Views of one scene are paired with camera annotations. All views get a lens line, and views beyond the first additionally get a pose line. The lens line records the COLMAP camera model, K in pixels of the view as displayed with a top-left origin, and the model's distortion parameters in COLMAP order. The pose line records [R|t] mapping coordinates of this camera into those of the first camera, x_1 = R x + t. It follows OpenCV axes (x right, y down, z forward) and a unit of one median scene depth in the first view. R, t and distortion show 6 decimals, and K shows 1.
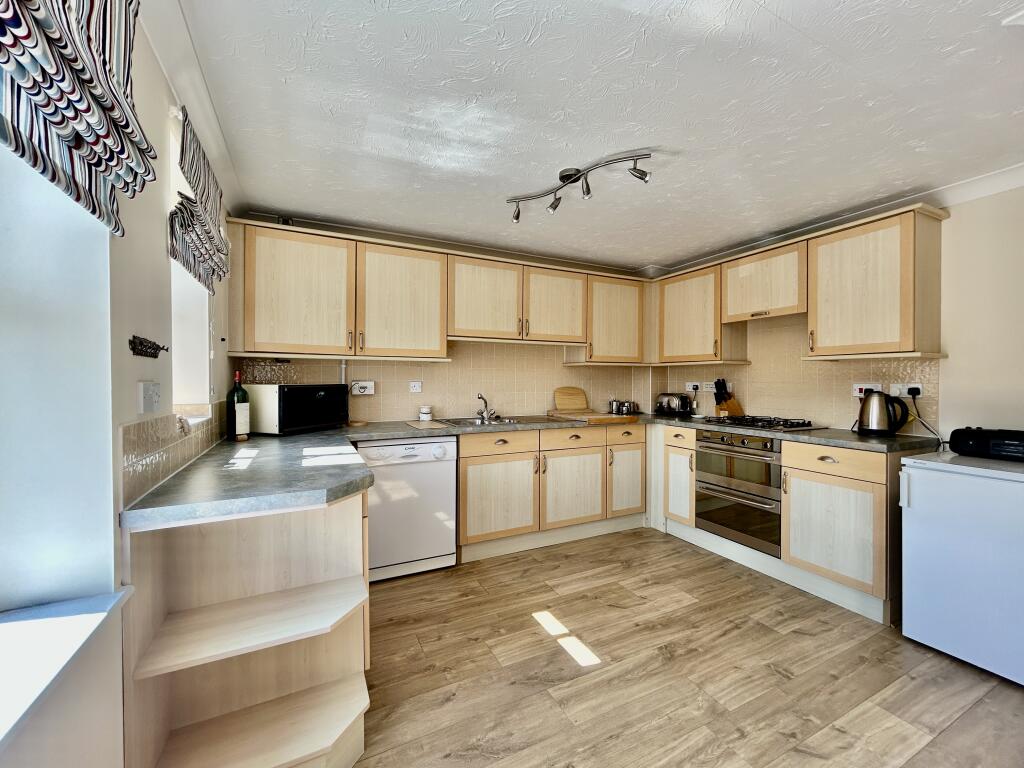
lens RADIAL K [[417.7, 0, 518.2], [0, 417.7, 382.3], [0, 0, 1]] dist [0.001287, 0.000118]
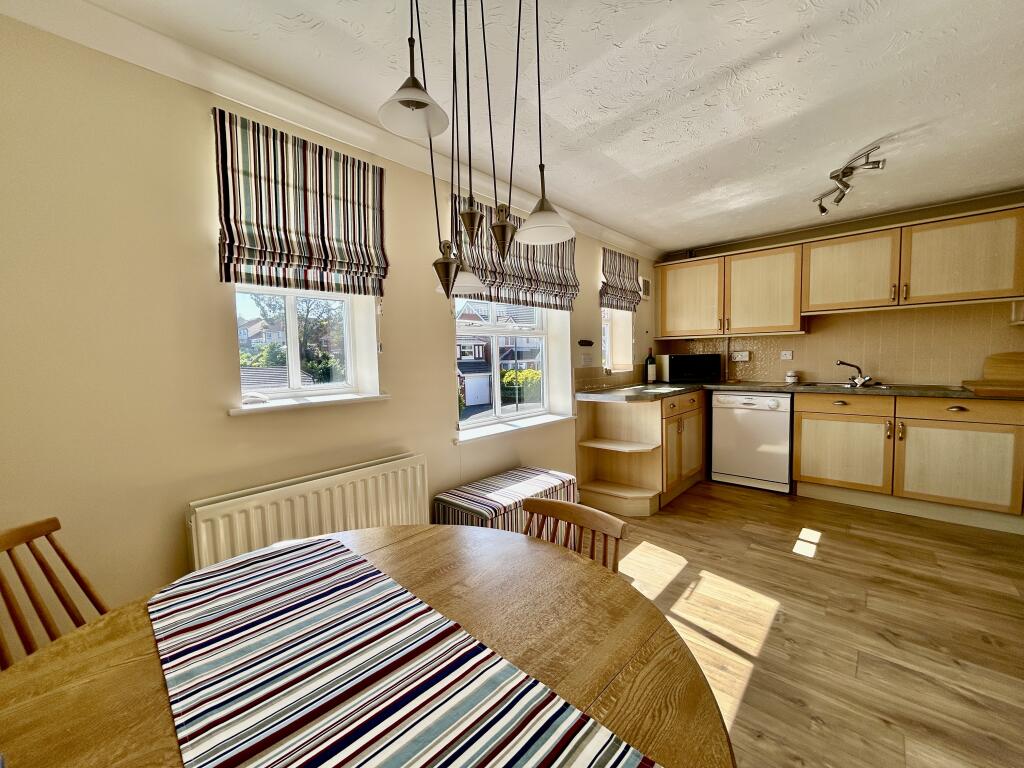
lens RADIAL K [[417.7, 0, 518.2], [0, 417.7, 382.3], [0, 0, 1]] dist [0.001287, 0.000118]
pose [[0.381588, 0.046925, -0.923141, 0.729805], [0.017131, 0.998180, 0.057820, 0.007284], [0.924174, -0.037877, 0.380089, -0.254229]]
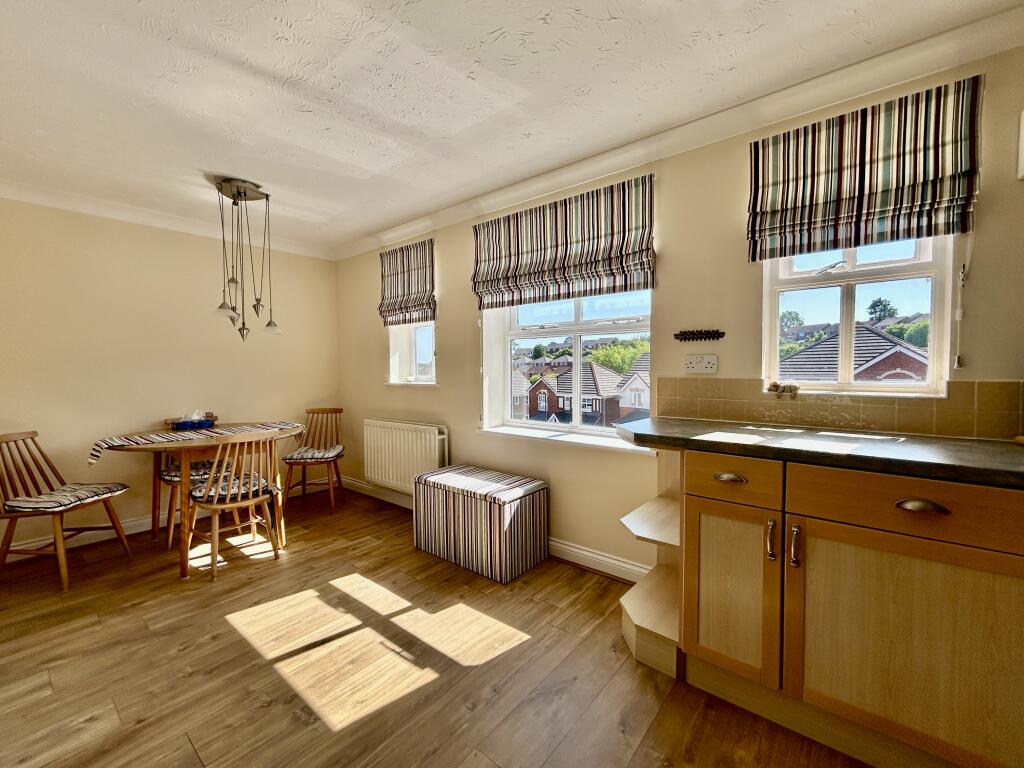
lens RADIAL K [[439.9, 0, 512.0], [0, 439.9, 384.0], [0, 0, 1]] dist [0.000835, 0.018339]
pose [[-0.917859, 0.034122, -0.395437, 0.227570], [0.012610, 0.998302, 0.056873, 0.002191], [0.396706, 0.047215, -0.916731, 1.028550]]
